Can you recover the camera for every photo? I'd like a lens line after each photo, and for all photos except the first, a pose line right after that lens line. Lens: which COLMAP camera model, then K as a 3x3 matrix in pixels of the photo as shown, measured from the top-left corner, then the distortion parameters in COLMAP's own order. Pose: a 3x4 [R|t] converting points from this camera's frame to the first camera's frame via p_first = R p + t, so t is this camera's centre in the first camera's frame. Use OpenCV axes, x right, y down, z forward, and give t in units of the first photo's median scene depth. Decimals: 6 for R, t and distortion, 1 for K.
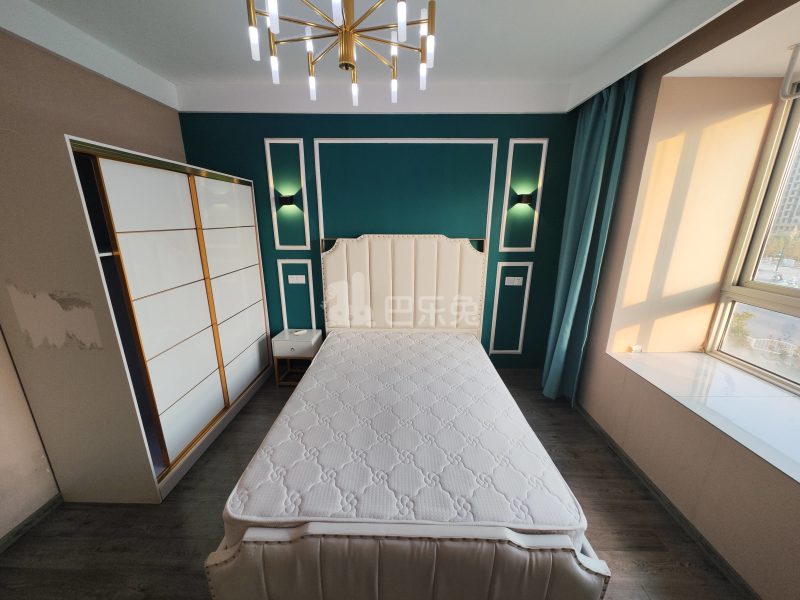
lens RADIAL K [[302.4, 0, 400.0], [0, 302.4, 300.0], [0, 0, 1]] dist [0.001443, 0.000153]
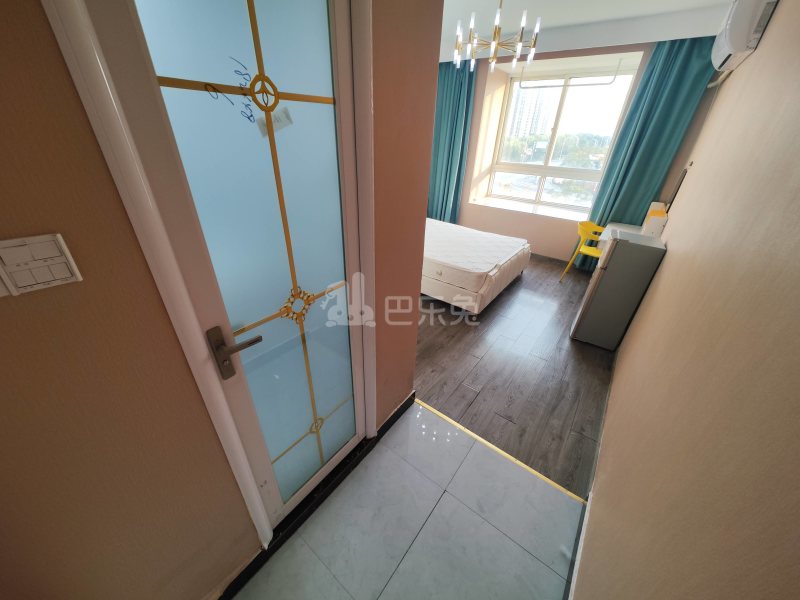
lens RADIAL K [[302.4, 0, 400.0], [0, 302.4, 300.0], [0, 0, 1]] dist [0.001443, 0.000153]
pose [[0.590439, -0.379313, 0.712393, -1.195969], [0.177612, 0.922105, 0.343767, -0.013616], [-0.787297, -0.076444, 0.611817, 0.014202]]
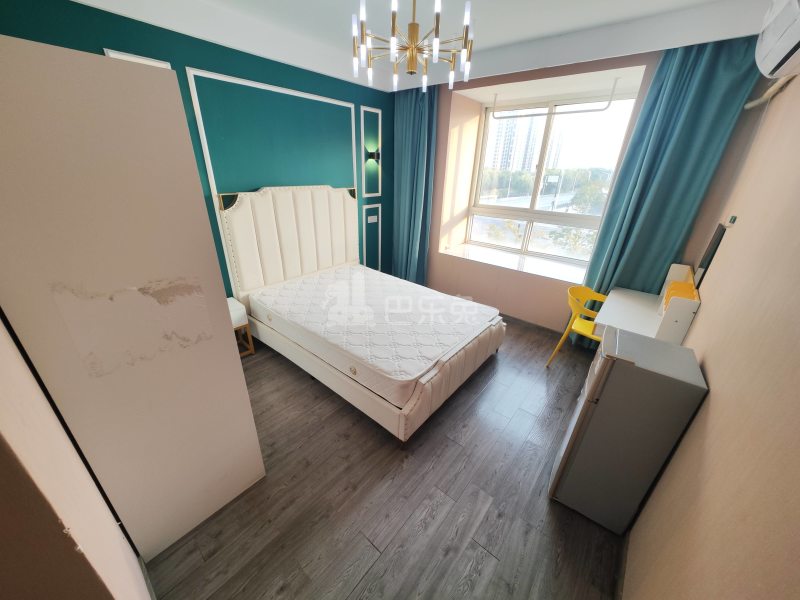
lens RADIAL K [[302.4, 0, 400.0], [0, 302.4, 300.0], [0, 0, 1]] dist [0.001443, 0.000153]
pose [[0.628002, -0.302982, 0.716809, -0.682284], [0.178040, 0.952605, 0.246667, -0.032704], [-0.757571, -0.027287, 0.652182, 0.013238]]
